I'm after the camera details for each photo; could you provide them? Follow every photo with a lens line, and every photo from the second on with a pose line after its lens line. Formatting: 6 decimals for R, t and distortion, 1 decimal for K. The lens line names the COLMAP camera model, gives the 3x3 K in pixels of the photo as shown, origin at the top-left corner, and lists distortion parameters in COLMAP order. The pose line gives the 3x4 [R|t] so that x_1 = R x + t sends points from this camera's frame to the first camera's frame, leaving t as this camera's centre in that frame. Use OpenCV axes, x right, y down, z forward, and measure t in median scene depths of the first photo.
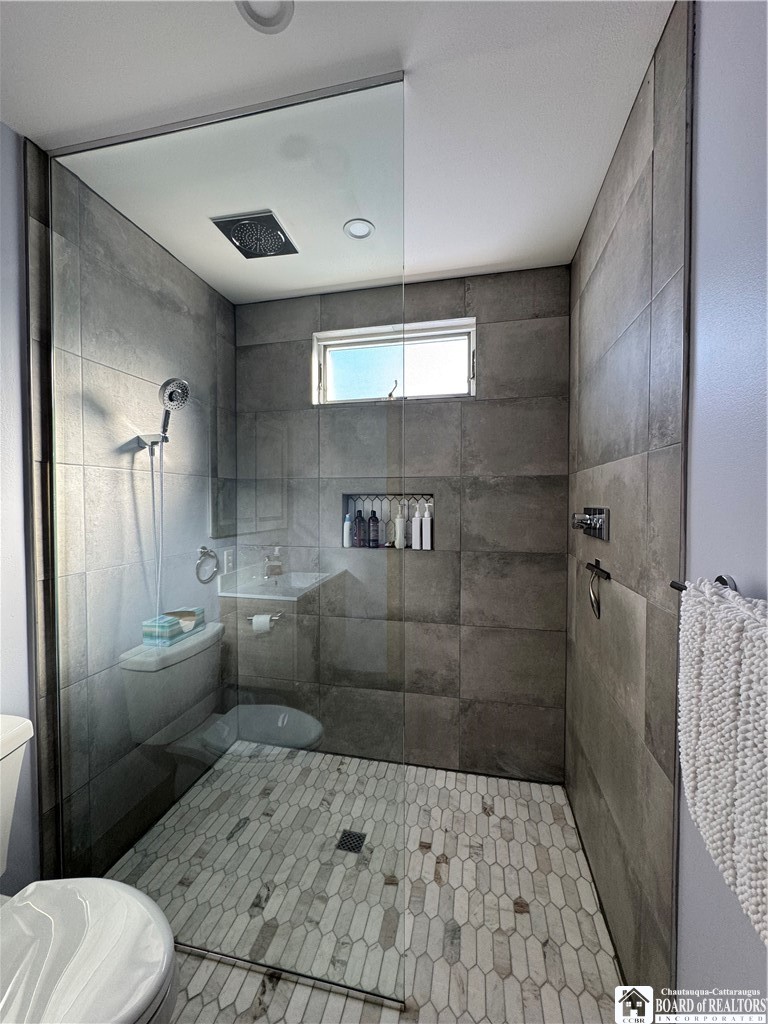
lens RADIAL K [[407.9, 0, 385.7], [0, 407.9, 510.2], [0, 0, 1]] dist [-0.002109, 0.000111]
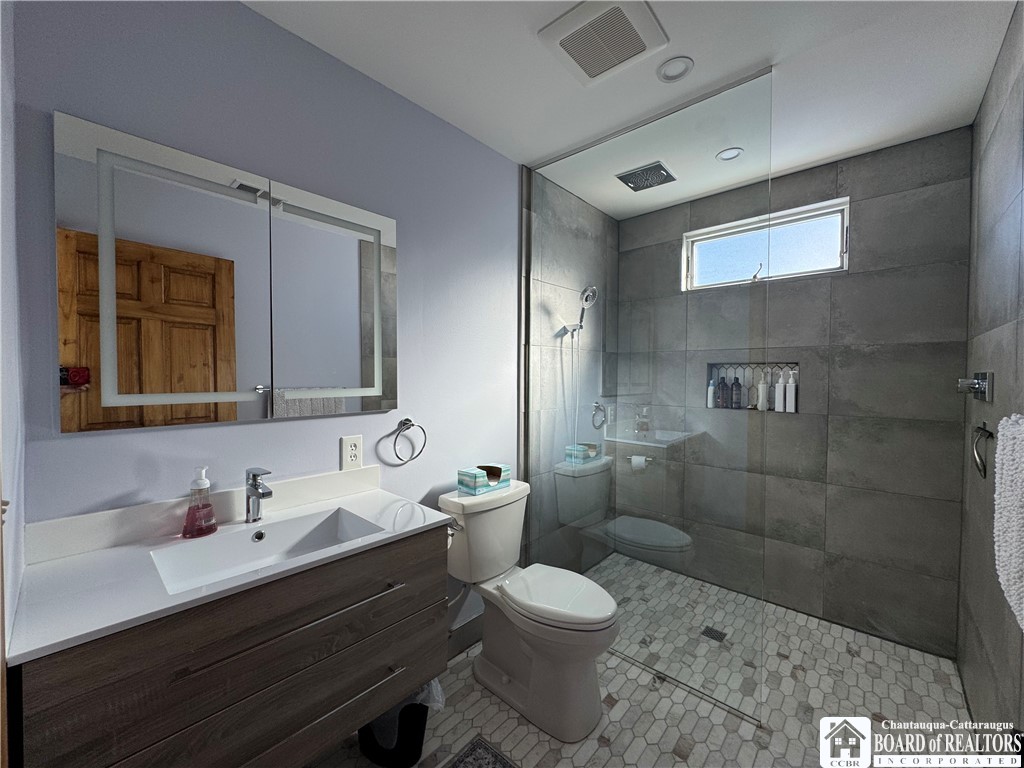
lens RADIAL K [[407.9, 0, 511.7], [0, 407.9, 383.7], [0, 0, 1]] dist [-0.002109, 0.000111]
pose [[0.869954, 0.015414, -0.492892, -0.015553], [-0.016582, 0.999861, 0.002001, 0.030510], [0.492854, 0.006432, 0.870088, -0.368728]]
